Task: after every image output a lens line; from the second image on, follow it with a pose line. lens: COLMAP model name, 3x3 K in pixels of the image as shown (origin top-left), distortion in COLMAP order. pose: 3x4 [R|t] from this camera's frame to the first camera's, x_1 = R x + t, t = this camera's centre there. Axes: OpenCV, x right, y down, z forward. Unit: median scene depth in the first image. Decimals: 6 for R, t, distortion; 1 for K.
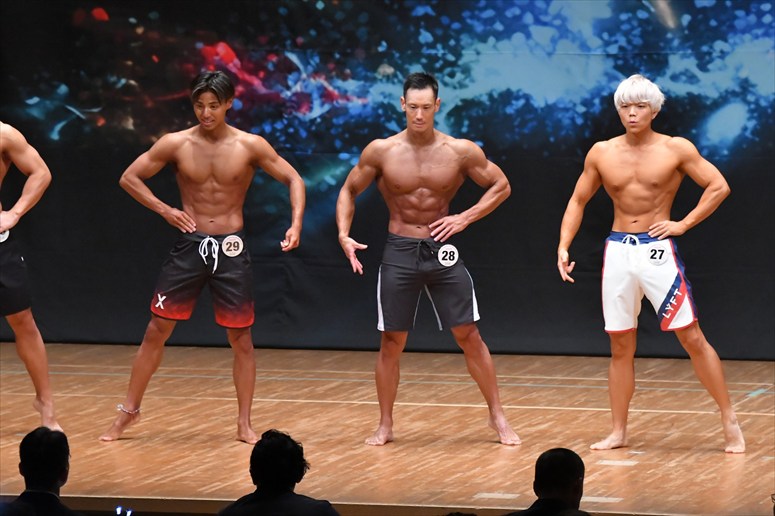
lens RADIAL K [[4950.8, 0, 391.9], [0, 4950.8, 302.8], [0, 0, 1]] dist [1.962332, 0.000000]
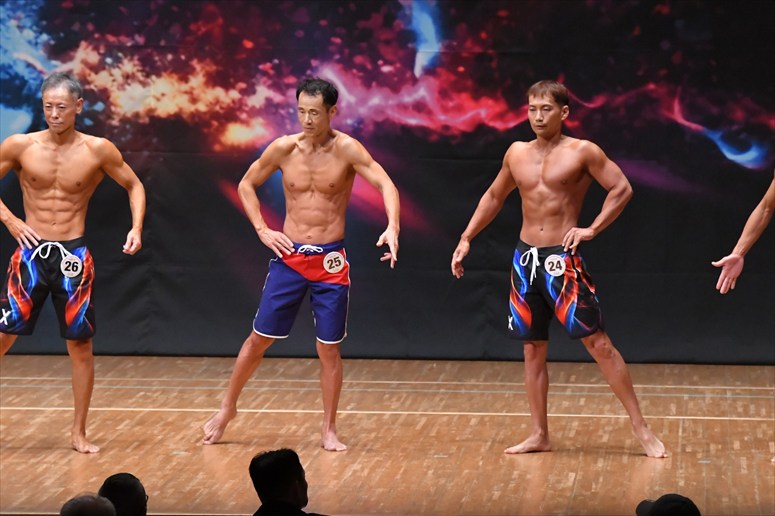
lens RADIAL K [[4950.8, 0, 372.4], [0, 4950.8, 242.6], [0, 0, 1]] dist [1.962332, 0.000000]
pose [[0.985509, -0.007698, 0.169450, -0.142334], [0.009454, 0.999910, -0.009560, -0.003298], [-0.169361, 0.011024, 0.985492, 0.018833]]
